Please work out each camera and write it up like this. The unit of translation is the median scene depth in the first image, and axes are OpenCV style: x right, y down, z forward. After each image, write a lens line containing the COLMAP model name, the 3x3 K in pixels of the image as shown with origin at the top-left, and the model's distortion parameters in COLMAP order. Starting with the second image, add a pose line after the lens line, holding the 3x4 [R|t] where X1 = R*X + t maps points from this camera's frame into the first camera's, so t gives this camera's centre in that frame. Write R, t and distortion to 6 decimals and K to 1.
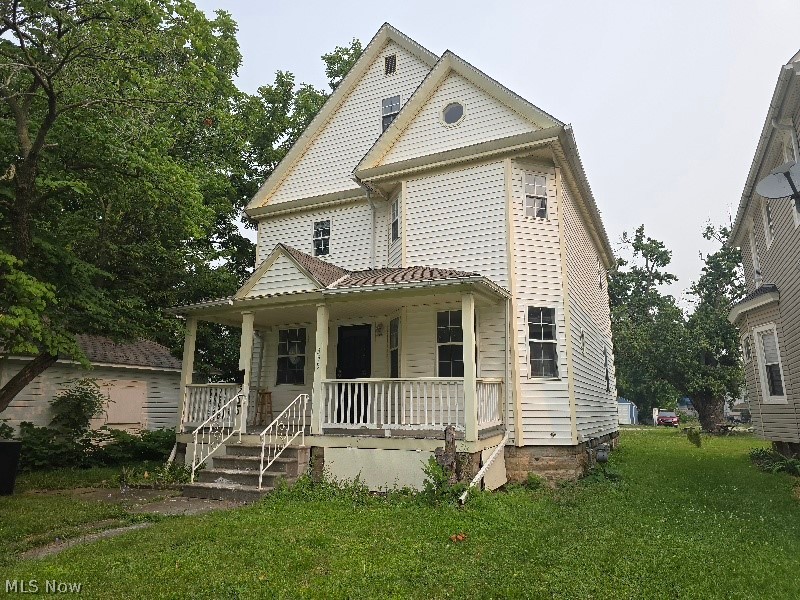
lens RADIAL K [[534.6, 0, 404.2], [0, 534.6, 297.4], [0, 0, 1]] dist [0.075262, -0.080032]
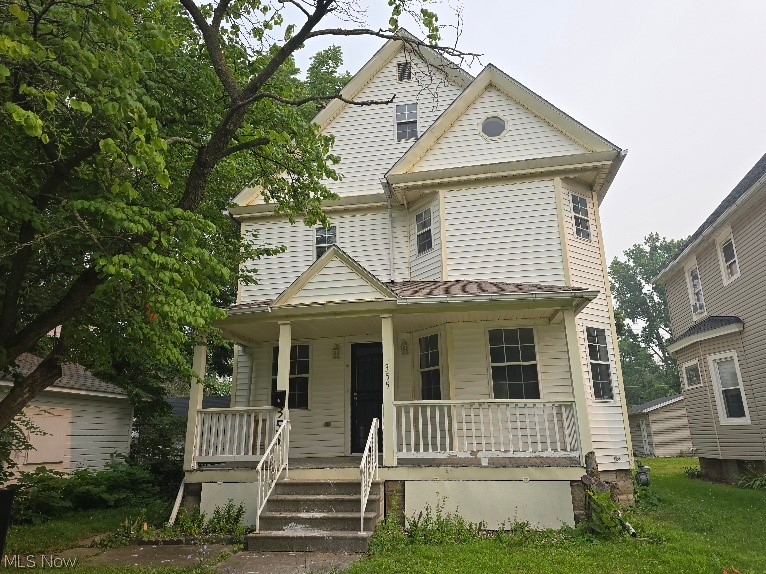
lens RADIAL K [[534.8, 0, 383.4], [0, 534.8, 293.0], [0, 0, 1]] dist [0.042416, -0.001143]
pose [[0.963337, 0.050332, 0.263532, -0.369699], [-0.034754, 0.997380, -0.063449, 0.029251], [-0.266035, 0.051964, 0.962562, 0.140540]]
